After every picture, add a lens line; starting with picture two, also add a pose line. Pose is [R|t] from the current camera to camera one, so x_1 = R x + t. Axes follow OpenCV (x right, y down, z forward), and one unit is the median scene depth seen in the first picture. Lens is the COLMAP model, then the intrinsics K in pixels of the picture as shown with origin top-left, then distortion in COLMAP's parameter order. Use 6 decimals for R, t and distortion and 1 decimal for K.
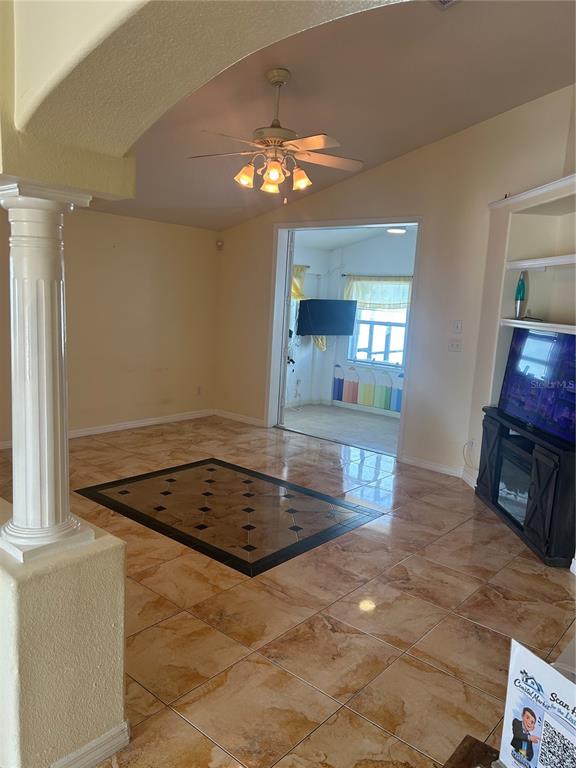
lens RADIAL K [[584.4, 0, 288.8], [0, 584.4, 386.2], [0, 0, 1]] dist [0.029523, 0.001276]
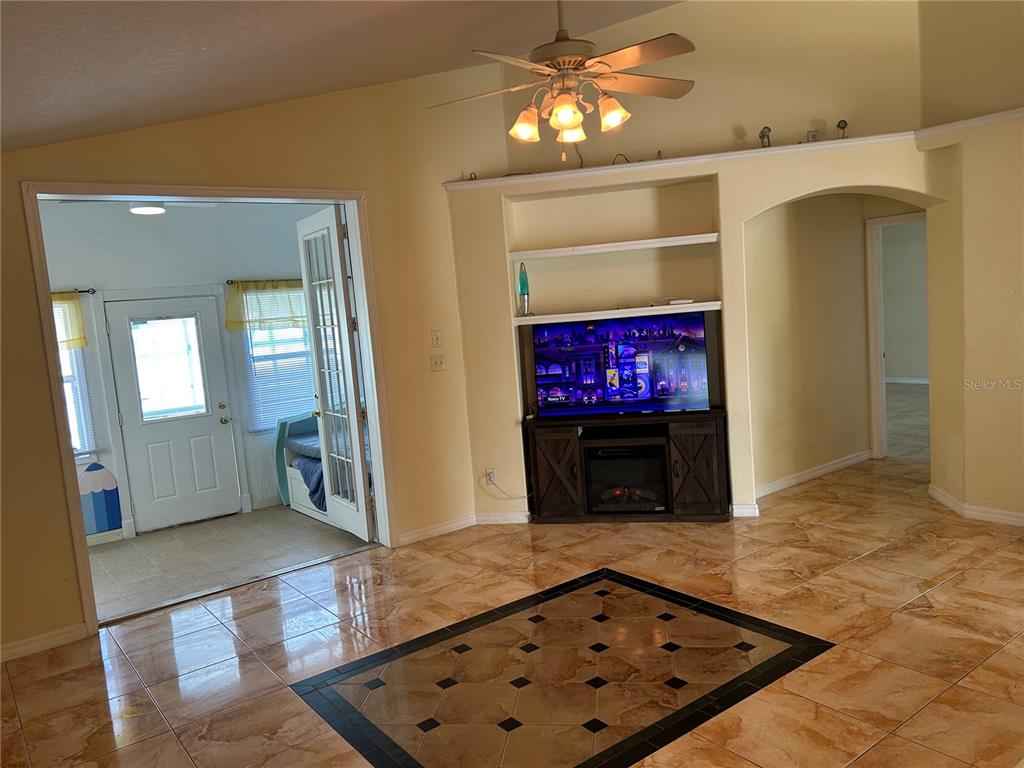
lens RADIAL K [[779.2, 0, 511.8], [0, 779.2, 383.3], [0, 0, 1]] dist [0.029523, 0.001276]
pose [[0.207836, -0.183094, 0.960875, -1.029213], [0.234779, 0.962948, 0.132707, -0.237292], [-0.949570, 0.198012, 0.243122, 1.013536]]
